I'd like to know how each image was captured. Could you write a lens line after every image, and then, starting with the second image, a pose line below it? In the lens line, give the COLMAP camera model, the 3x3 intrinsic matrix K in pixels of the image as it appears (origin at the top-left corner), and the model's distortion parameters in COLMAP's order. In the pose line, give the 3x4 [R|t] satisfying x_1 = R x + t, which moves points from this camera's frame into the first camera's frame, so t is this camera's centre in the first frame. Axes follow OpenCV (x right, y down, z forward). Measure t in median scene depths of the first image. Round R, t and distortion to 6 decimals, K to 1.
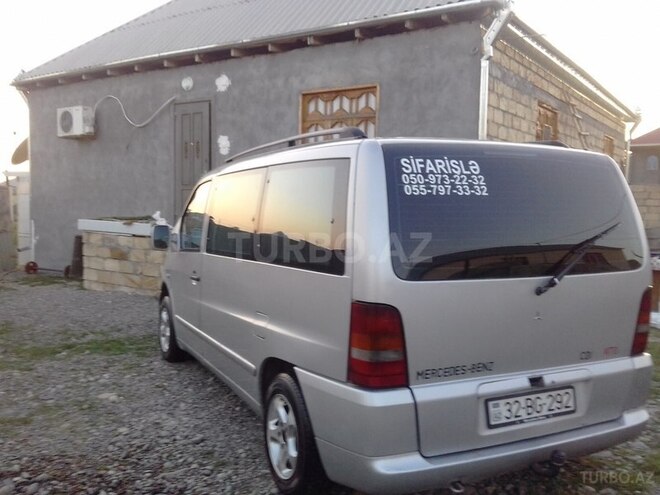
lens RADIAL K [[639.1, 0, 336.6], [0, 639.1, 252.9], [0, 0, 1]] dist [0.012752, 0.000000]
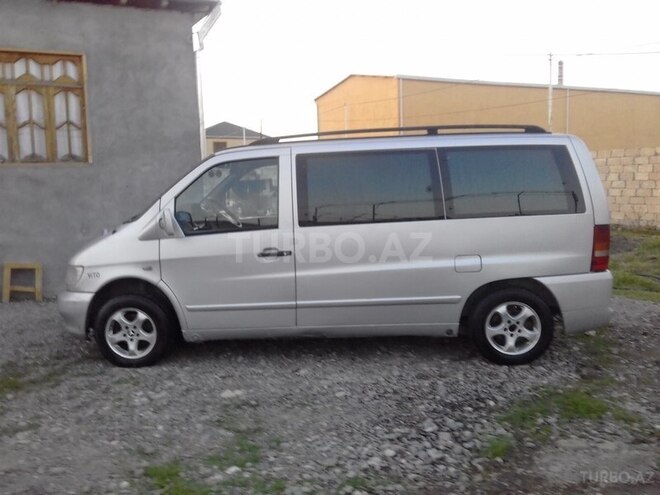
lens RADIAL K [[639.1, 0, 332.0], [0, 639.1, 246.7], [0, 0, 1]] dist [0.012752, 0.000000]
pose [[0.477492, -0.115006, 0.871077, -1.380350], [0.093789, 0.992404, 0.079613, -0.057250], [-0.873616, 0.043683, 0.484651, 0.552577]]
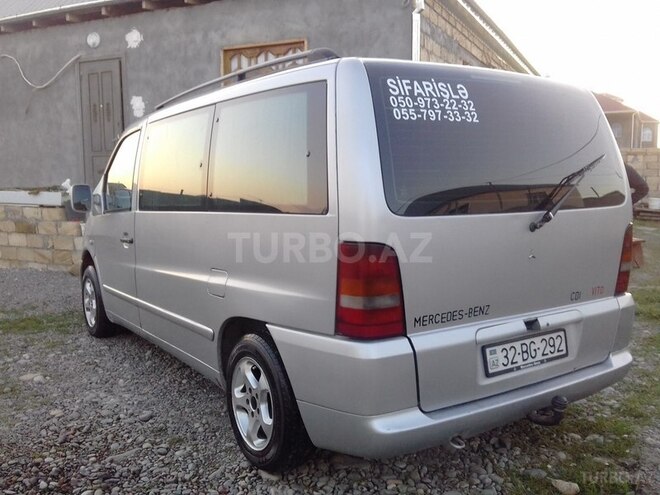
lens RADIAL K [[639.1, 0, 334.5], [0, 639.1, 253.4], [0, 0, 1]] dist [0.012752, 0.000000]
pose [[0.990270, -0.037052, 0.134139, -0.071958], [0.031949, 0.998689, 0.039997, 0.040221], [-0.135445, -0.035322, 0.990155, 0.096655]]
